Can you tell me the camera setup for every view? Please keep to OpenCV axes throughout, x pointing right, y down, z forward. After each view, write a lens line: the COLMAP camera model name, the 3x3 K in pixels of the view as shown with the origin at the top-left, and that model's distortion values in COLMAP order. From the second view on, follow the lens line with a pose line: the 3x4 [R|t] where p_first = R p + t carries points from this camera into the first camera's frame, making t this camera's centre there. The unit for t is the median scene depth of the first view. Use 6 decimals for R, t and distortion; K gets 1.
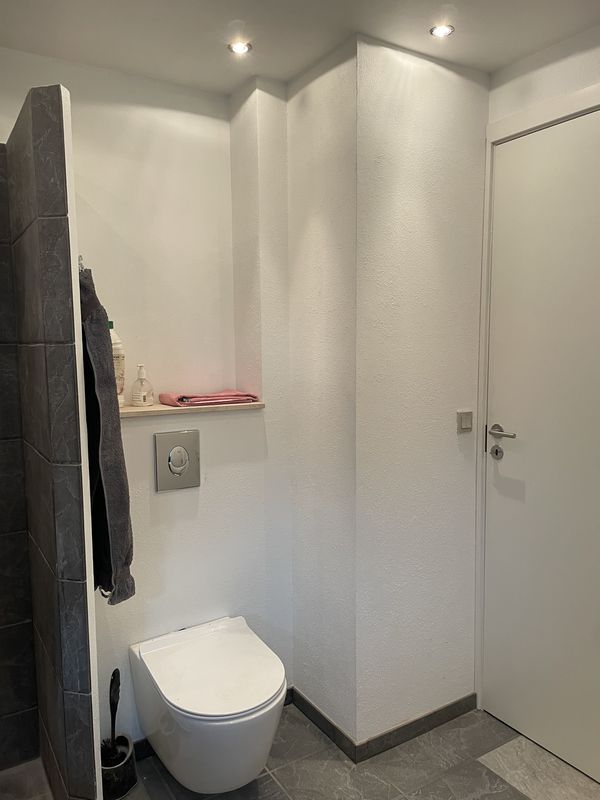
lens RADIAL K [[601.8, 0, 300.0], [0, 601.8, 400.0], [0, 0, 1]] dist [0.098985, -0.122480]
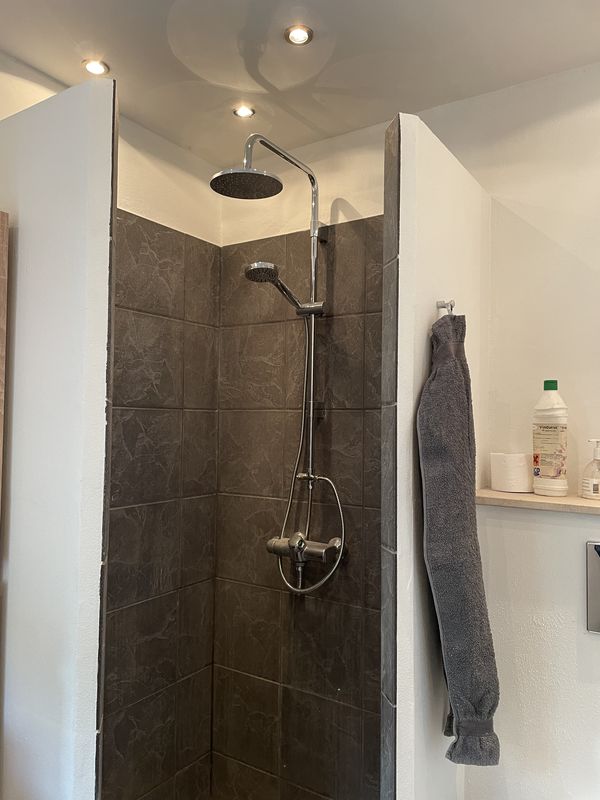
lens RADIAL K [[601.8, 0, 300.0], [0, 601.8, 400.0], [0, 0, 1]] dist [0.098985, -0.122480]
pose [[0.414171, -0.025550, -0.909840, 0.300011], [-0.099100, 0.992398, -0.072980, -0.022083], [0.904788, 0.120391, 0.408490, 0.489412]]
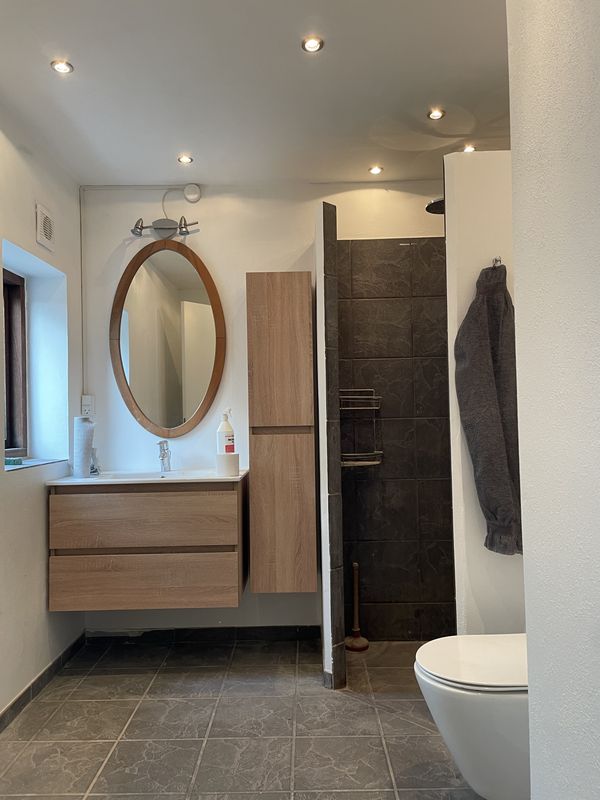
lens RADIAL K [[601.8, 0, 300.0], [0, 601.8, 400.0], [0, 0, 1]] dist [0.098985, -0.122480]
pose [[-0.534304, -0.013426, -0.845186, 0.951291], [-0.065364, 0.997536, 0.025476, 0.055724], [0.842762, 0.068857, -0.533865, 1.412973]]
